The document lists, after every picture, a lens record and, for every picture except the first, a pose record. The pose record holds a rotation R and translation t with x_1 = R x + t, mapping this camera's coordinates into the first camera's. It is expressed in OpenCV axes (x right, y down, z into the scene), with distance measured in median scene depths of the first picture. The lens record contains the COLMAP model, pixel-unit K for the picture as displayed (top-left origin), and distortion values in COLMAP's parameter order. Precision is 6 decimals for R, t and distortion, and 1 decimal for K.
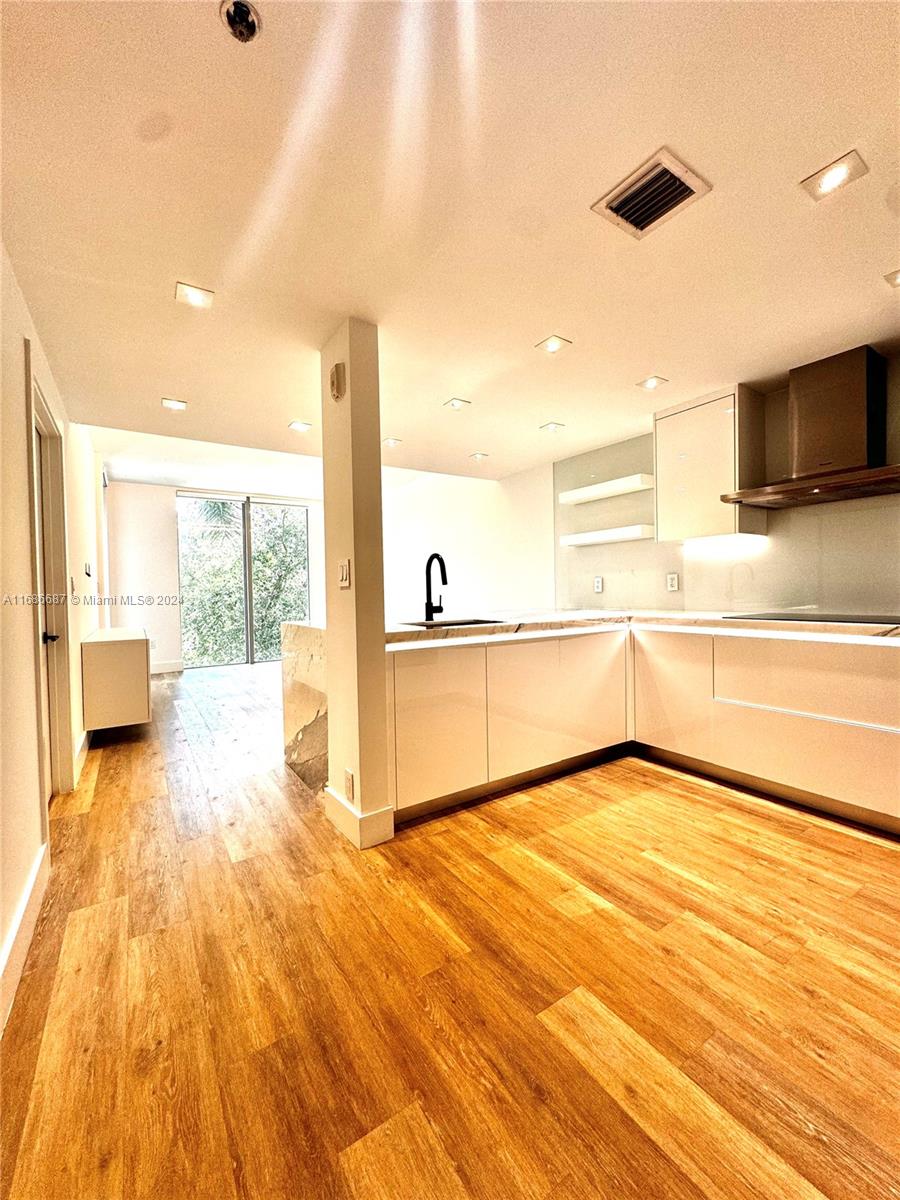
lens RADIAL K [[480.8, 0, 452.1], [0, 480.8, 600.0], [0, 0, 1]] dist [-0.003237, 0.000682]
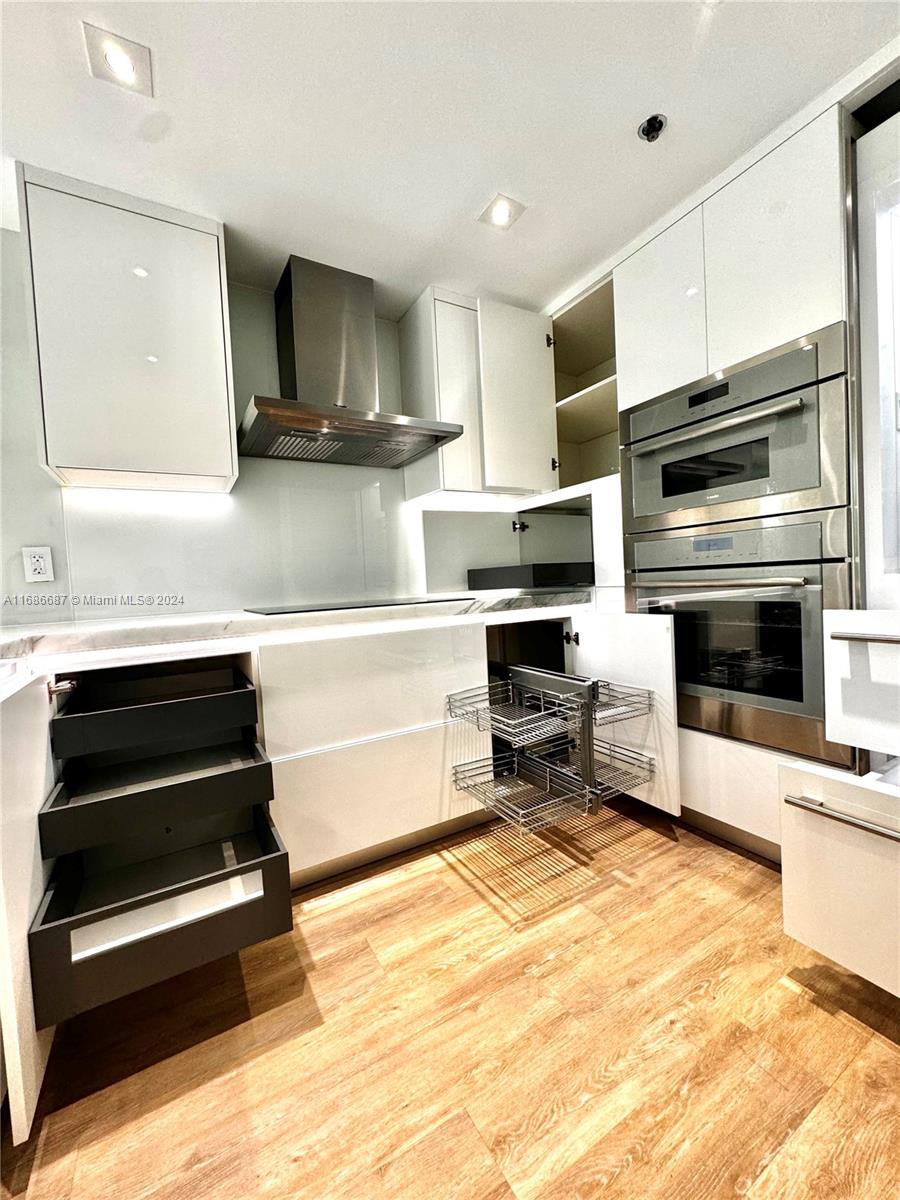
lens RADIAL K [[480.8, 0, 452.2], [0, 480.8, 596.5], [0, 0, 1]] dist [-0.003237, 0.000682]
pose [[0.054858, -0.022136, 0.998249, 0.011115], [0.068942, 0.997452, 0.018330, 0.024718], [-0.996111, 0.067816, 0.056244, 0.936012]]
